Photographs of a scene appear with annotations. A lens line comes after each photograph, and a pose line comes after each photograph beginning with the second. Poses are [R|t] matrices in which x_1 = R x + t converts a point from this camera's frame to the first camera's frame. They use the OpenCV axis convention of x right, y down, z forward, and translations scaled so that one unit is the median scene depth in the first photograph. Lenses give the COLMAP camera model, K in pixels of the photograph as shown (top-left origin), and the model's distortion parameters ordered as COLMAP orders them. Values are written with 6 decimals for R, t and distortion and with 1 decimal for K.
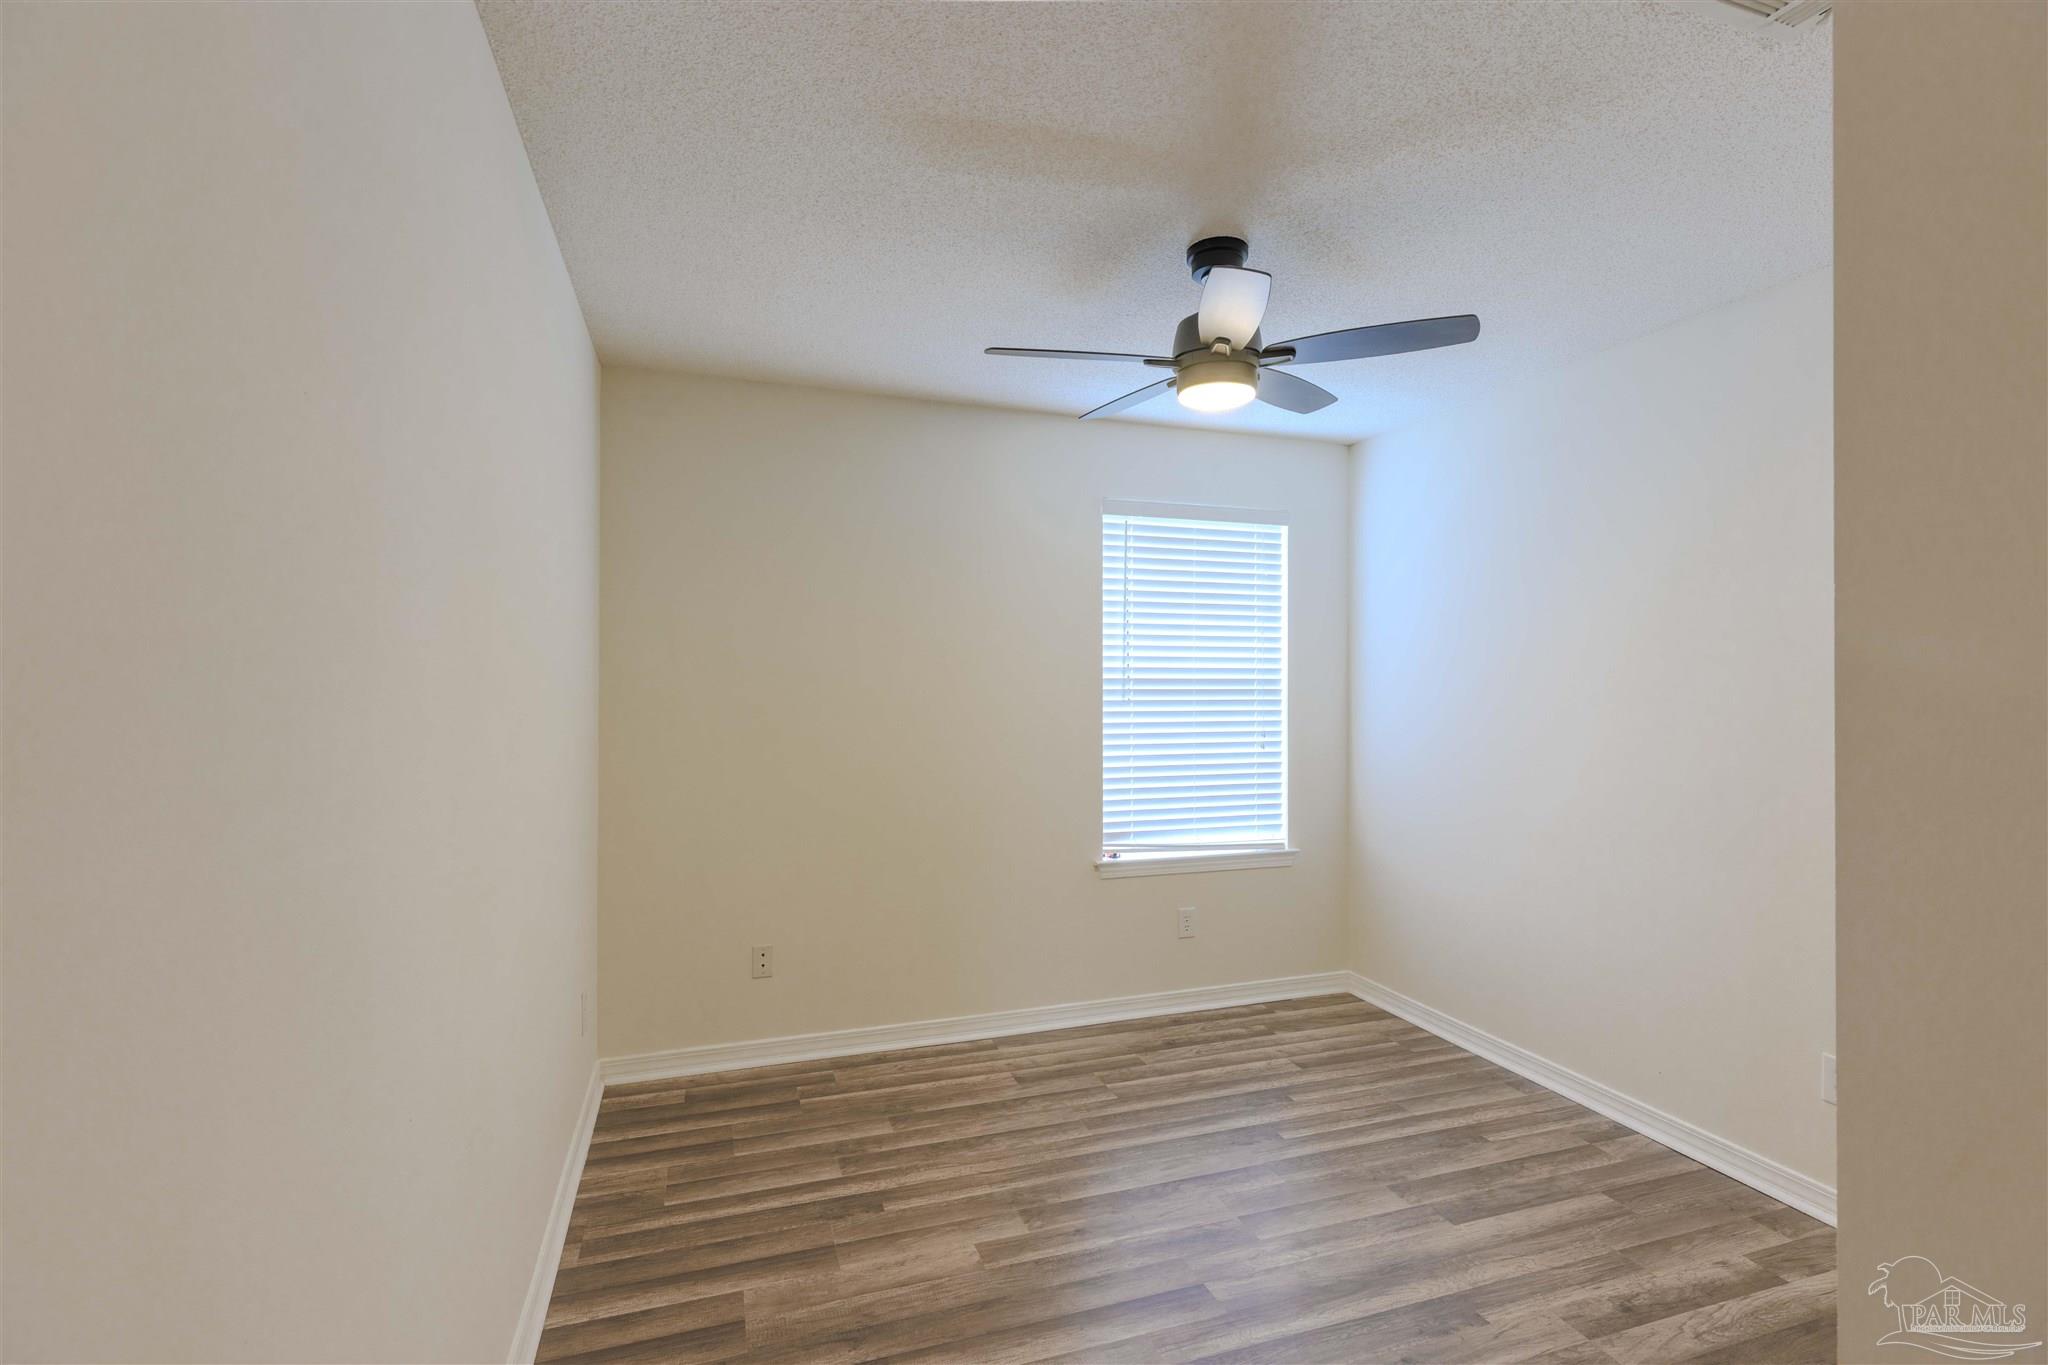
lens RADIAL K [[921.1, 0, 1015.2], [0, 921.1, 683.1], [0, 0, 1]] dist [-0.001005, 0.000159]
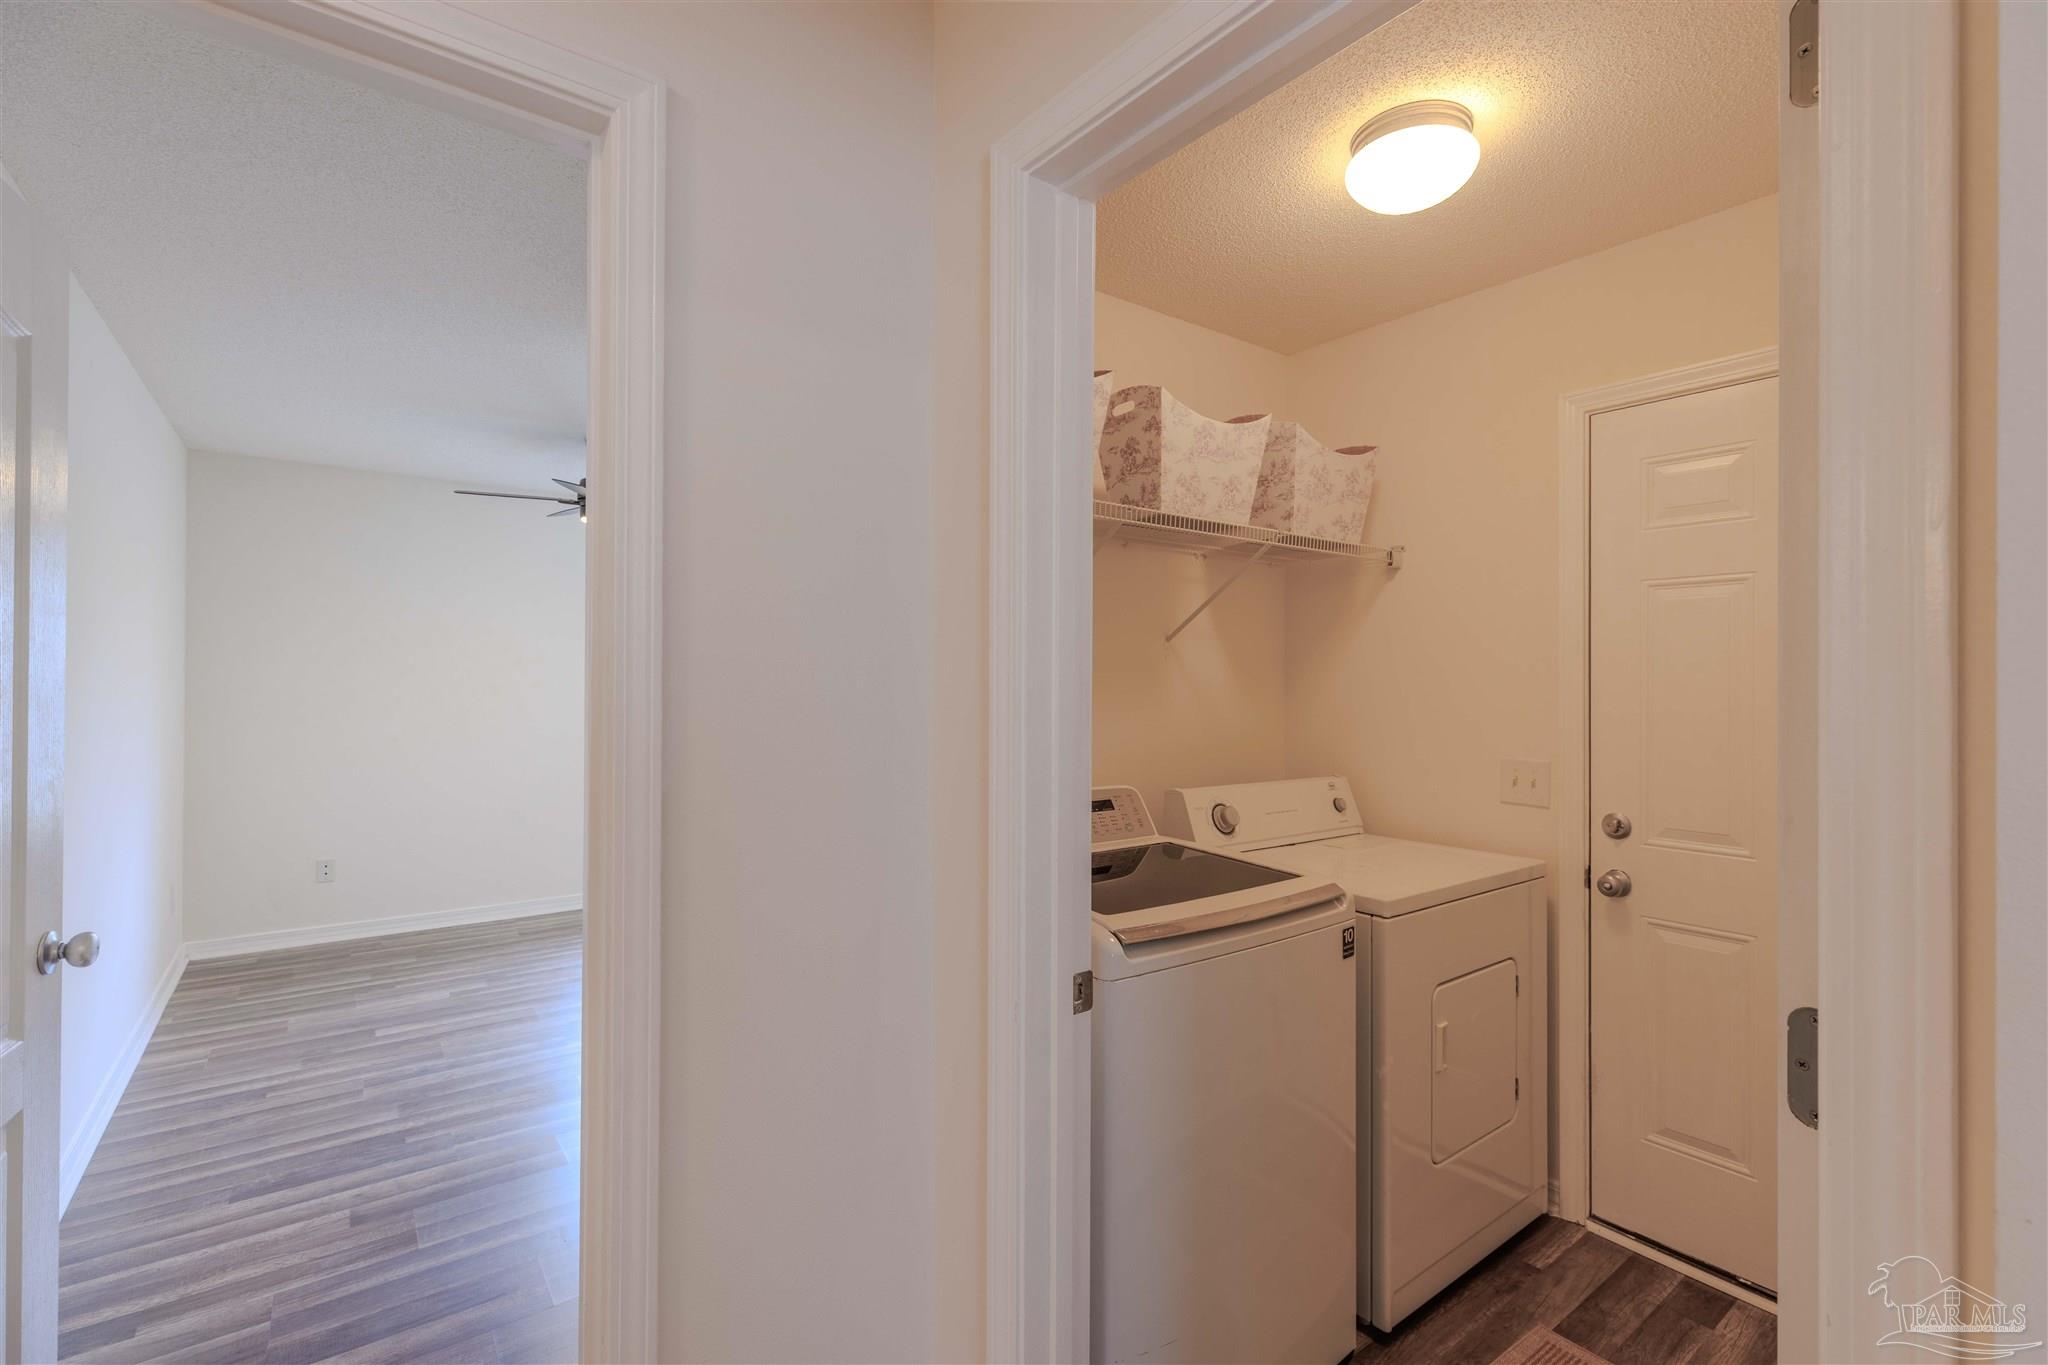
lens RADIAL K [[921.1, 0, 1032.1], [0, 921.1, 682.2], [0, 0, 1]] dist [-0.001005, 0.000159]
pose [[0.946980, 0.004309, 0.321265, 0.418562], [-0.005283, 0.999984, 0.002163, 0.001698], [-0.321250, -0.003745, 0.946987, -0.970381]]
